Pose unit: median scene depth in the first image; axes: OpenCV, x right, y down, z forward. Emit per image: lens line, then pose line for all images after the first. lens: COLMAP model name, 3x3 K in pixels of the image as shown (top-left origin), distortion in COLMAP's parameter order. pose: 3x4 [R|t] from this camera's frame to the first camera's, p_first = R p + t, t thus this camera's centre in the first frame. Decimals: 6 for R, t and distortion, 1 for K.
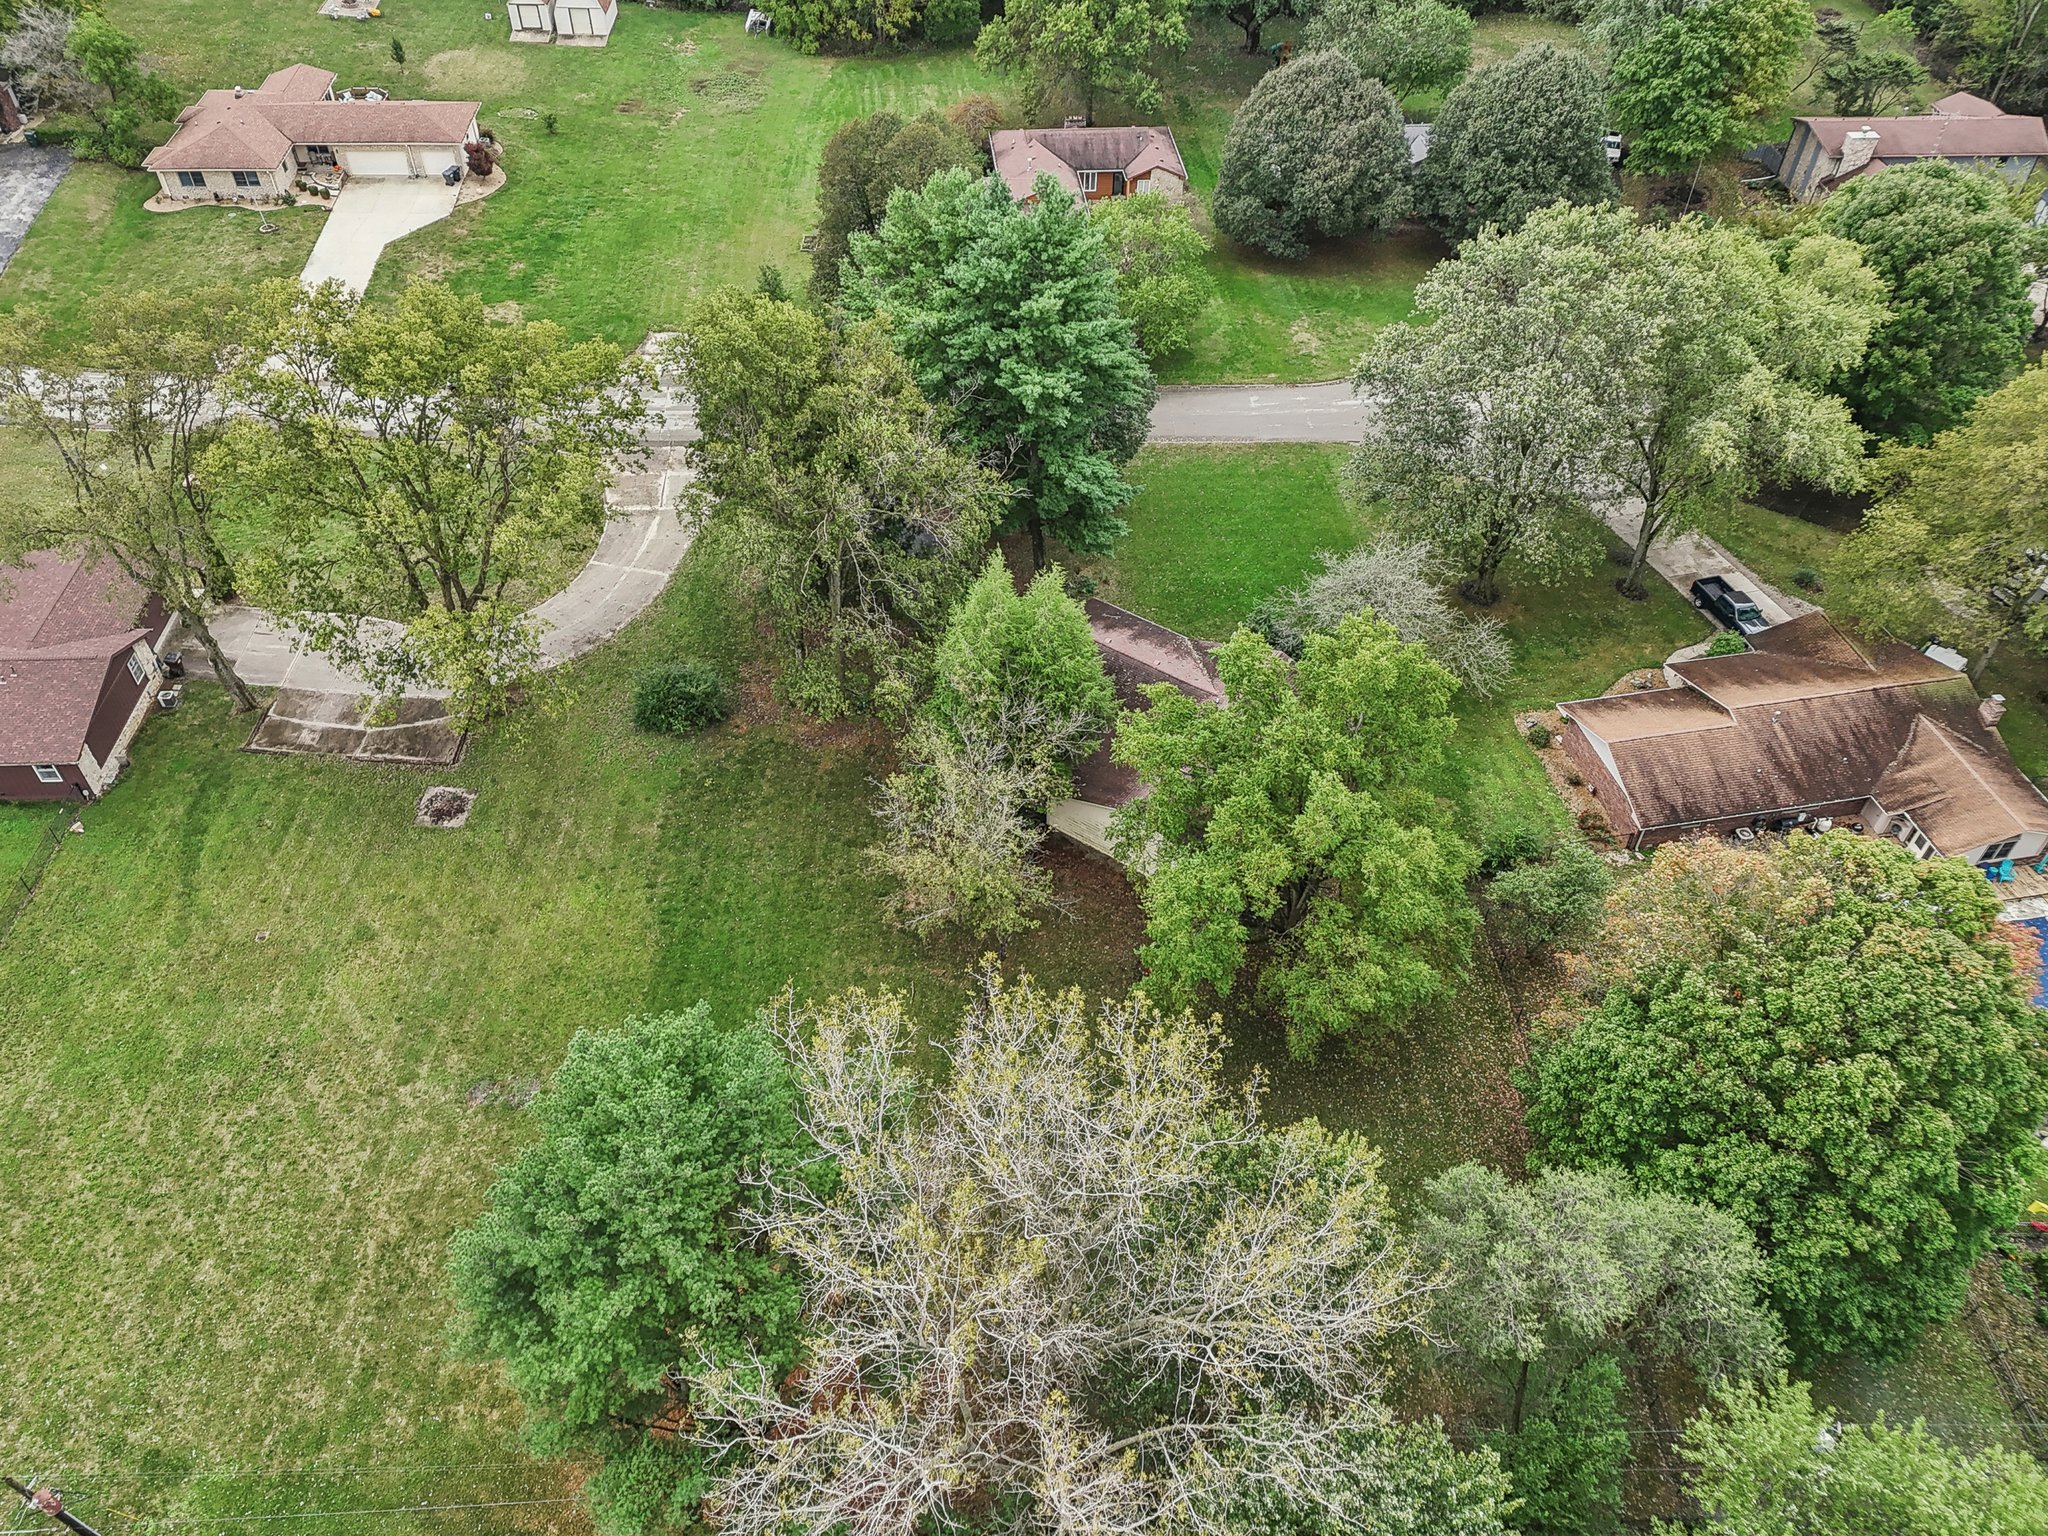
lens RADIAL K [[1522.7, 0, 1026.7], [0, 1522.7, 767.6], [0, 0, 1]] dist [0.093200, -0.081446]
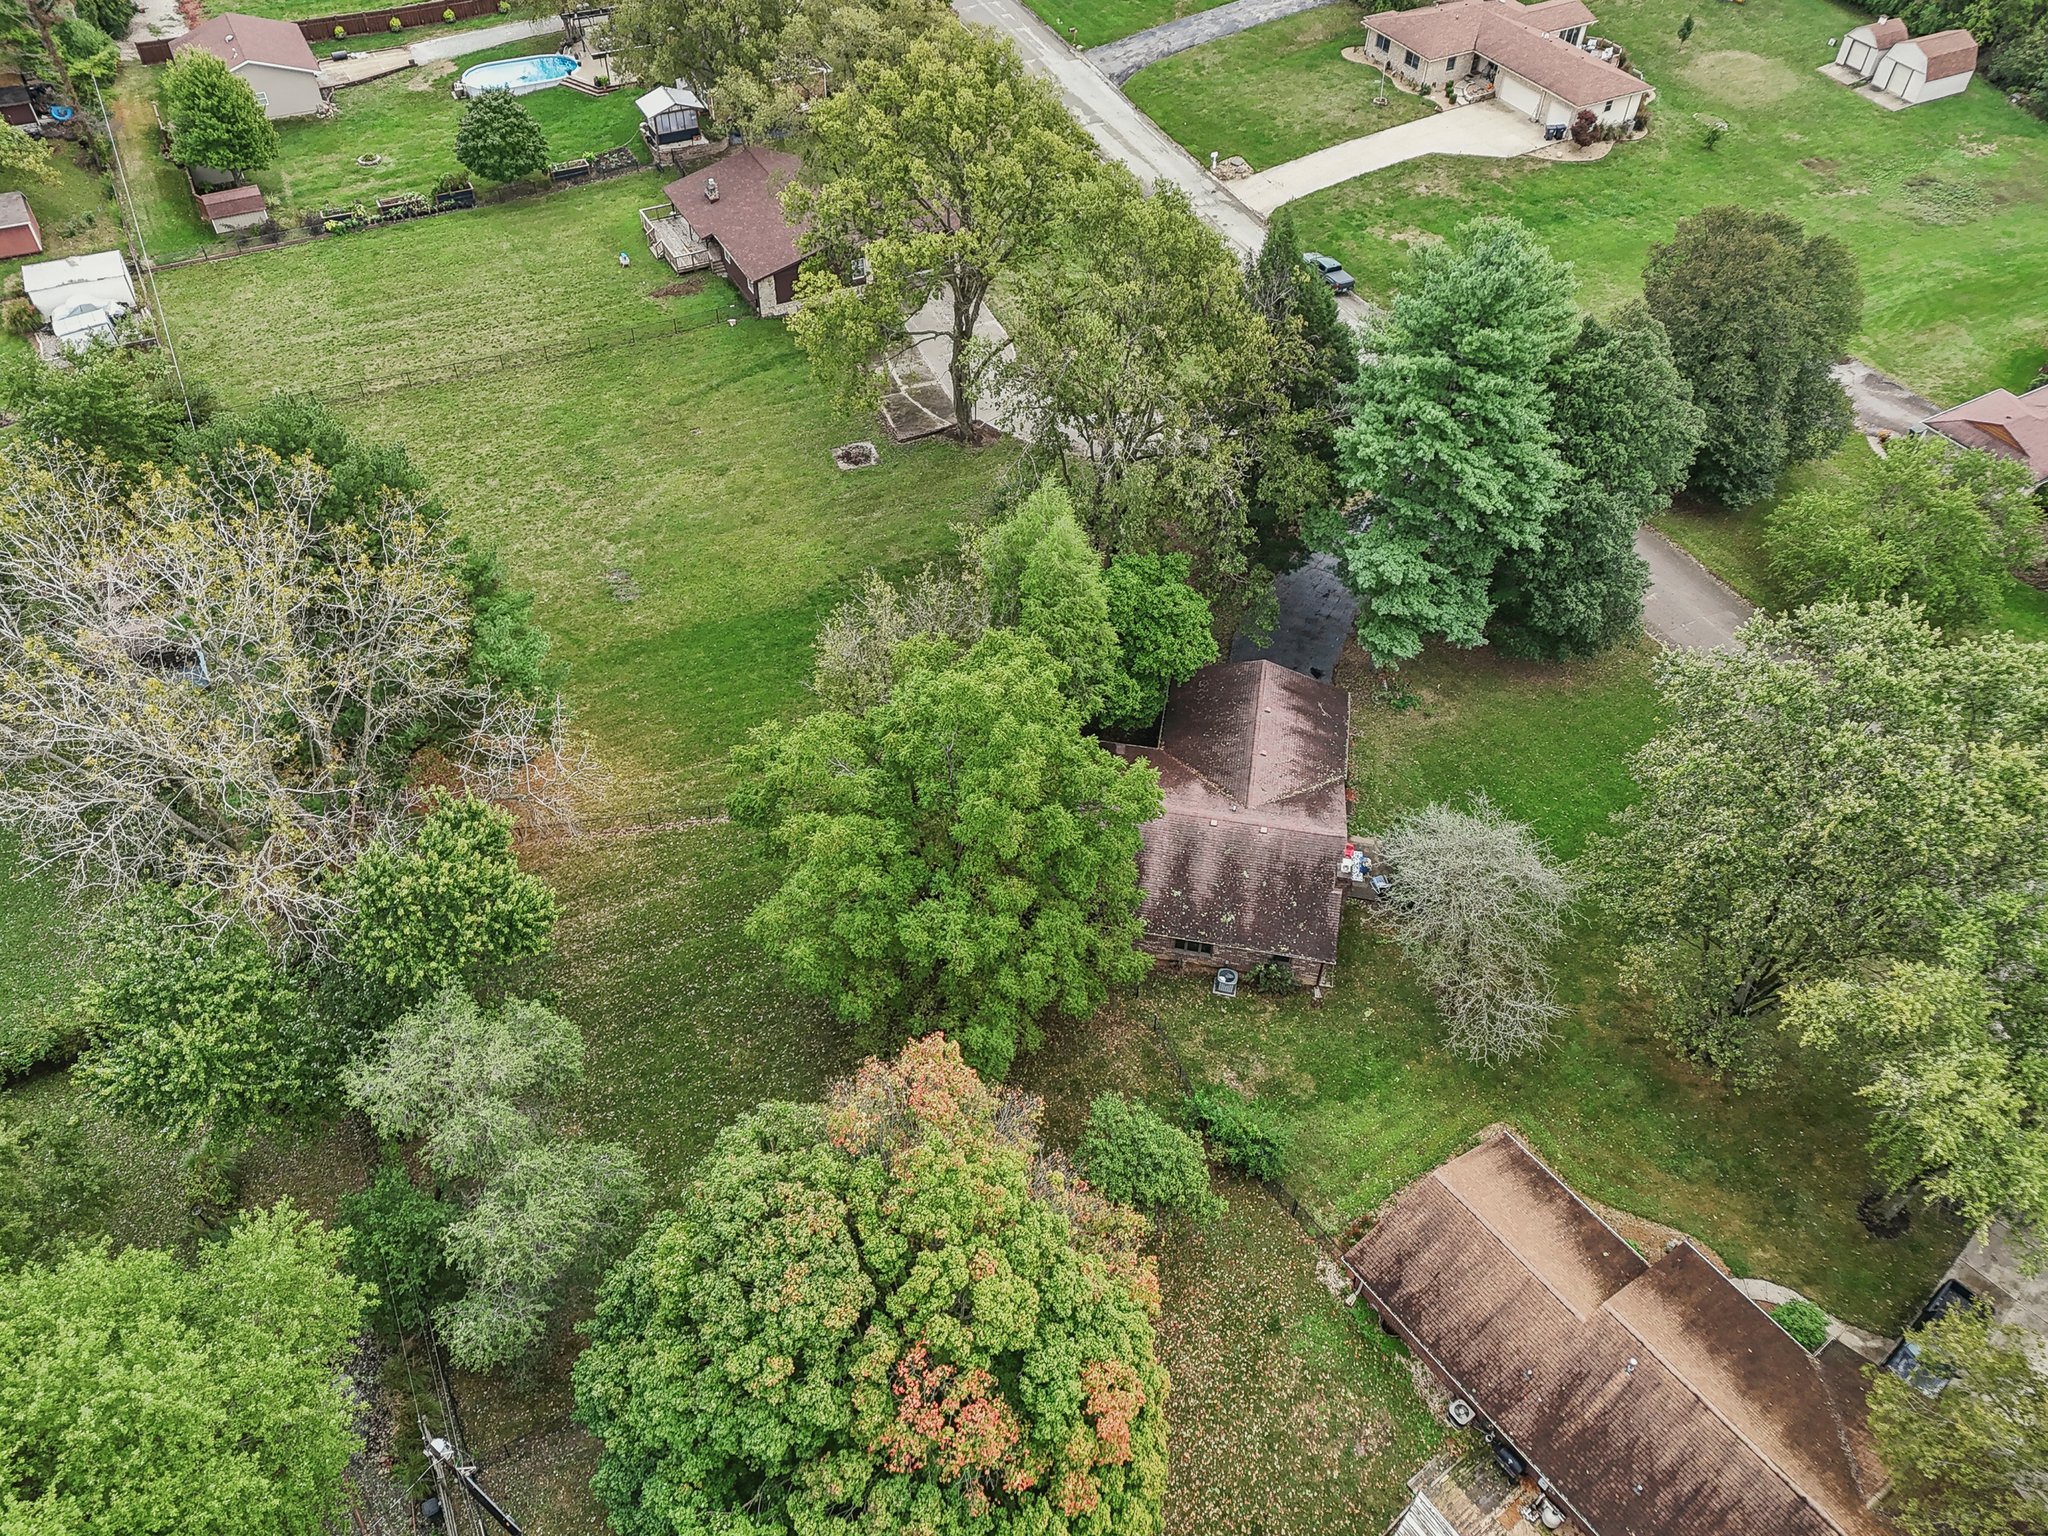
lens RADIAL K [[1522.7, 0, 1026.7], [0, 1522.7, 767.6], [0, 0, 1]] dist [0.093200, -0.081446]
pose [[0.420458, 0.646640, -0.636452, 0.627459], [-0.648227, 0.704902, 0.287949, -0.239274], [0.634836, 0.291495, 0.715552, 0.259883]]
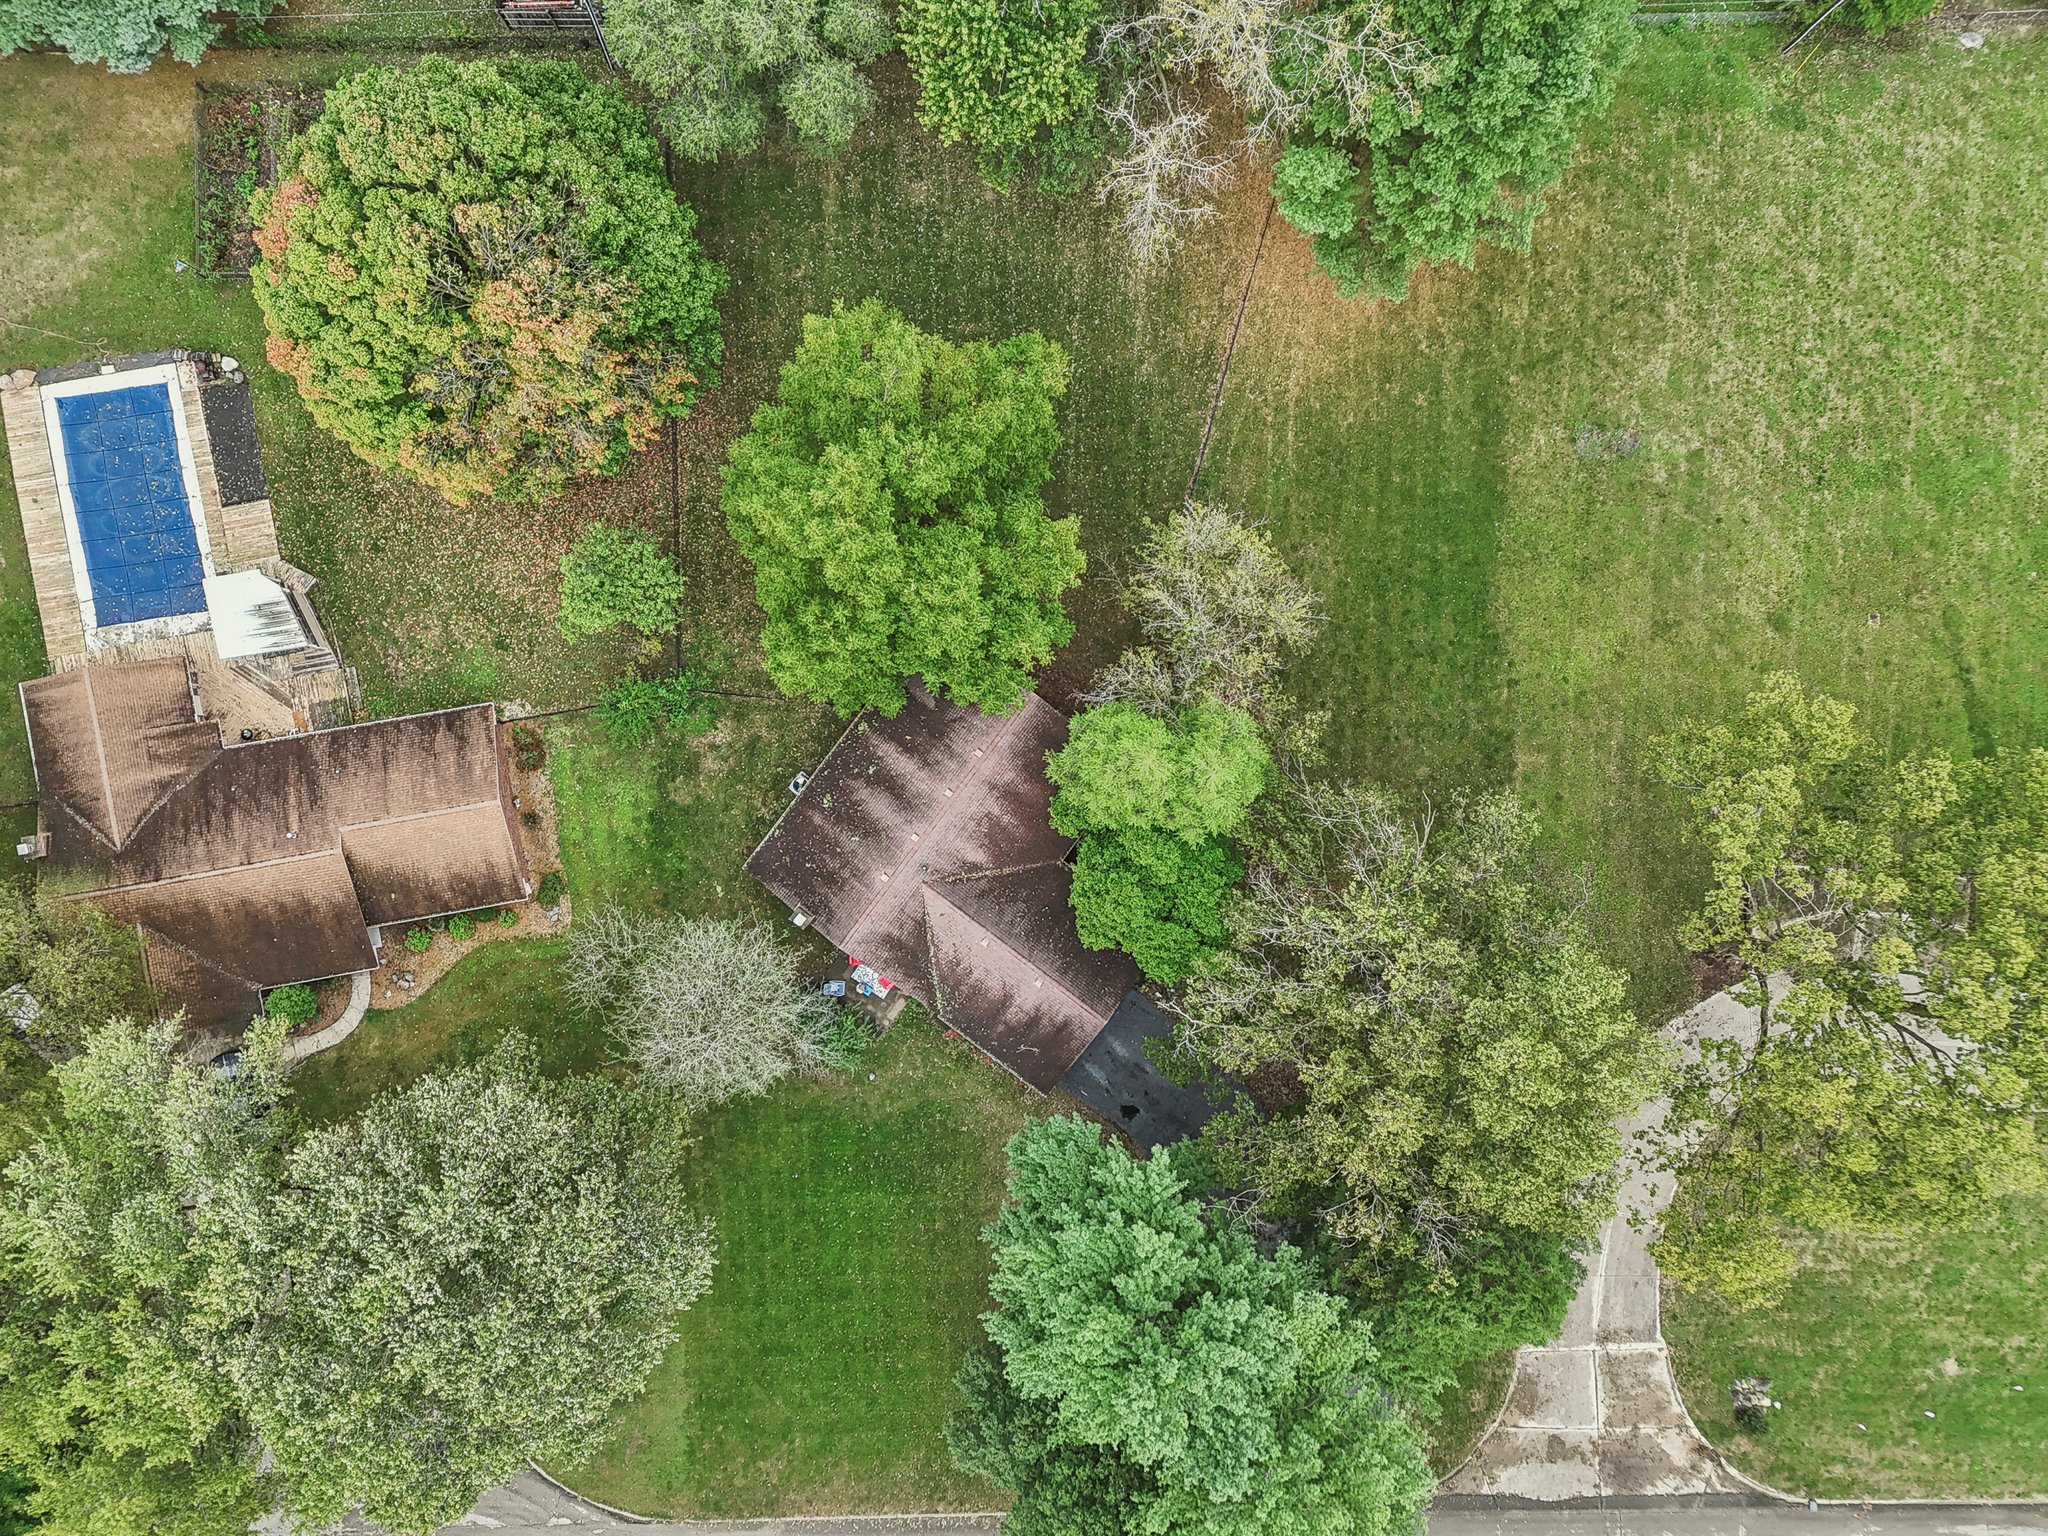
lens RADIAL K [[1522.7, 0, 1026.7], [0, 1522.7, 767.6], [0, 0, 1]] dist [0.093200, -0.081446]
pose [[-0.998631, -0.031850, -0.041501, 0.103057], [-0.007078, -0.703747, 0.710416, -0.624374], [-0.051832, 0.709737, 0.702558, 0.327816]]
